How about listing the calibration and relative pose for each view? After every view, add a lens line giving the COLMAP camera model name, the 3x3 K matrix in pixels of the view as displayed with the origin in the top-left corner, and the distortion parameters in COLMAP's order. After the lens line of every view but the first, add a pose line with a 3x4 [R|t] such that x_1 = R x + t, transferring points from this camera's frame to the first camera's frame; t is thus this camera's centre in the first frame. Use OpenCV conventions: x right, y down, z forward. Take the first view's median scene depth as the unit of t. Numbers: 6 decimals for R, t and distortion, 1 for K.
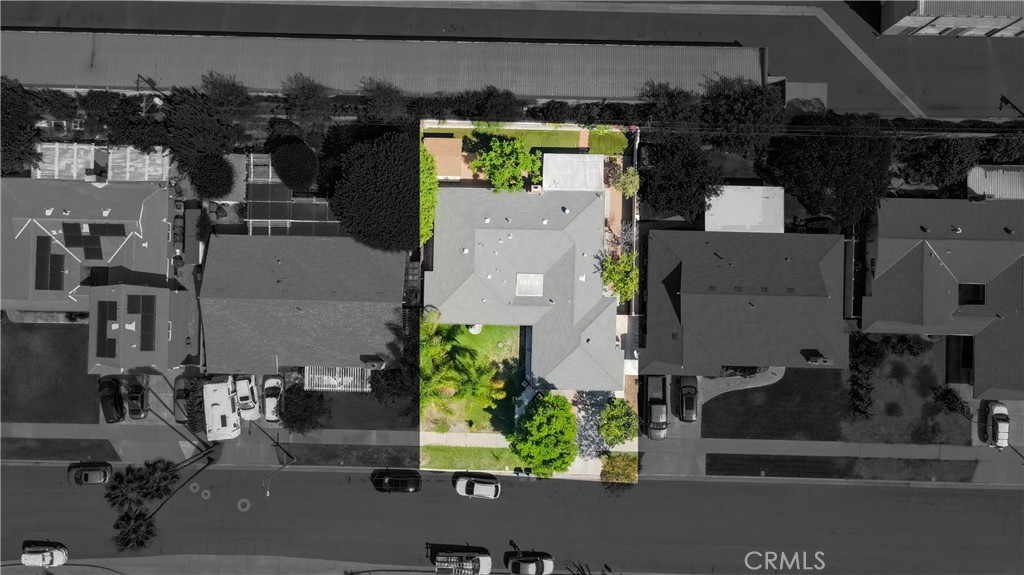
lens RADIAL K [[757.4, 0, 509.4], [0, 757.4, 287.9], [0, 0, 1]] dist [-0.005696, 0.034444]
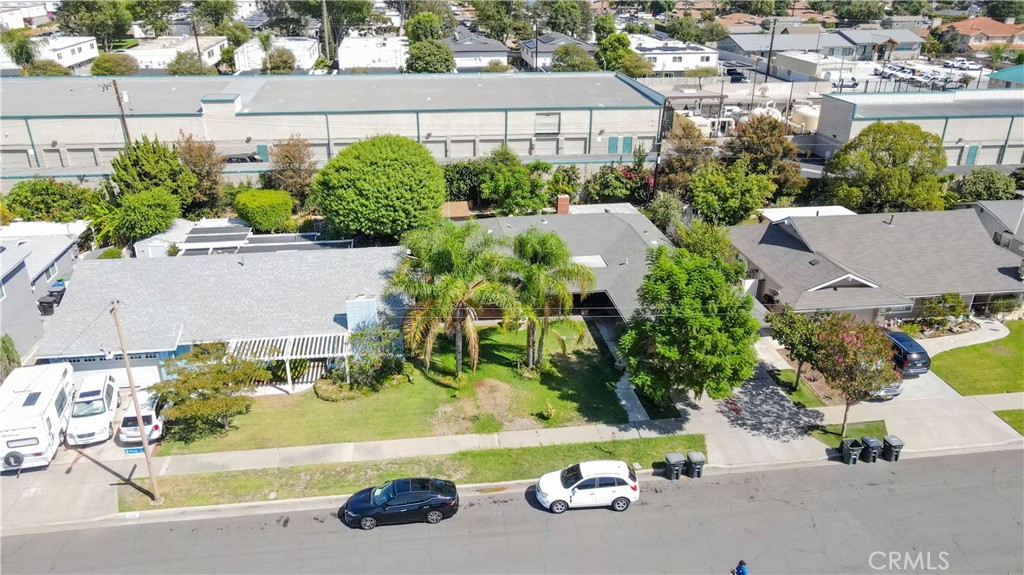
lens RADIAL K [[757.4, 0, 509.4], [0, 757.4, 287.9], [0, 0, 1]] dist [-0.005696, 0.034444]
pose [[0.985965, -0.052854, 0.158364, -0.149372], [0.166056, 0.408533, -0.897511, 0.601262], [-0.017260, 0.911212, 0.411576, 0.710565]]
